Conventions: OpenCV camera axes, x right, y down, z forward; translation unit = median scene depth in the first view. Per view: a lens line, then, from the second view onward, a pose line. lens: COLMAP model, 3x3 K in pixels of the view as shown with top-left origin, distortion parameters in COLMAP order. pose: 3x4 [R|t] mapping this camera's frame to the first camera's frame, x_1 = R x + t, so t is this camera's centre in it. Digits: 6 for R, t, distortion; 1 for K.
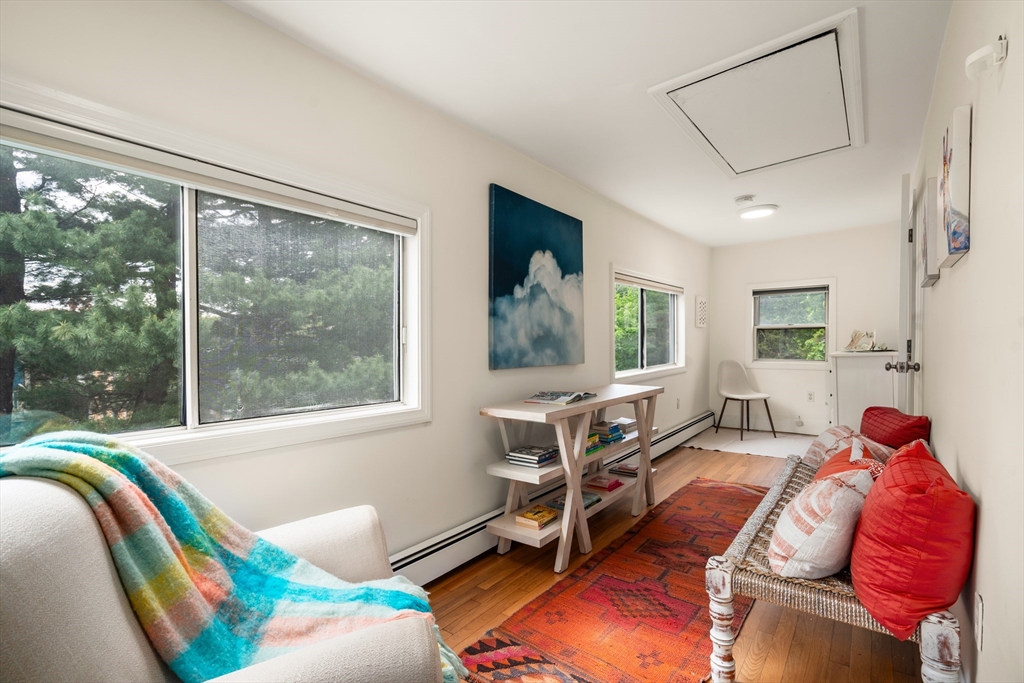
lens RADIAL K [[467.0, 0, 516.9], [0, 467.0, 344.9], [0, 0, 1]] dist [-0.003393, 0.001780]
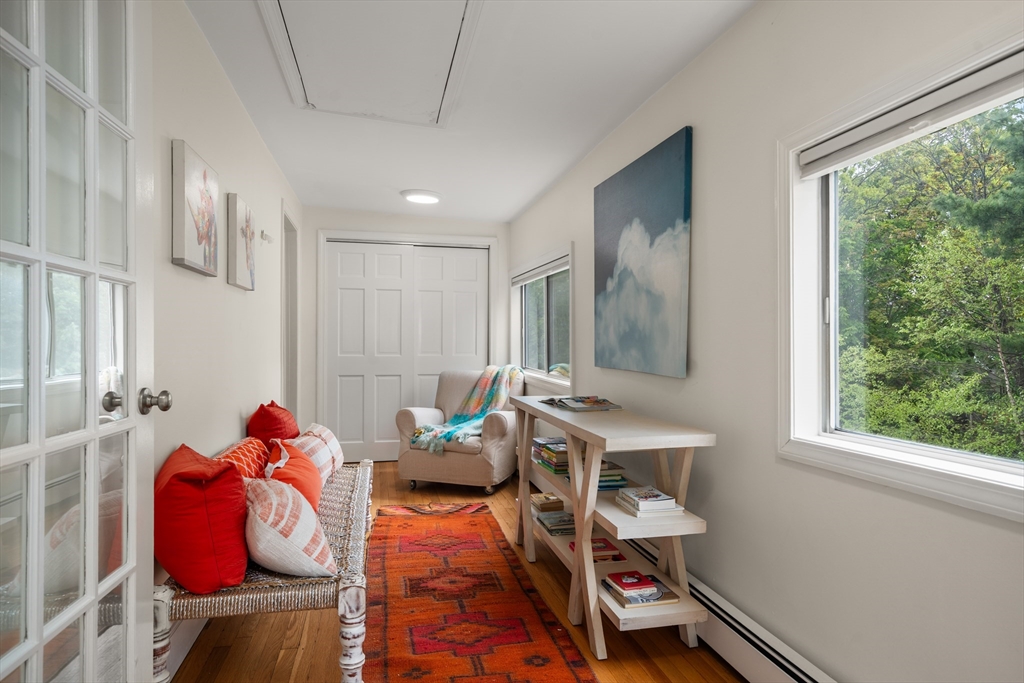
lens RADIAL K [[579.1, 0, 514.6], [0, 579.1, 339.4], [0, 0, 1]] dist [0.002909, 0.000173]
pose [[-0.633261, -0.003542, -0.773930, 0.941492], [-0.014564, 0.999867, 0.007341, -0.011864], [0.773801, 0.015920, -0.633228, 1.490078]]
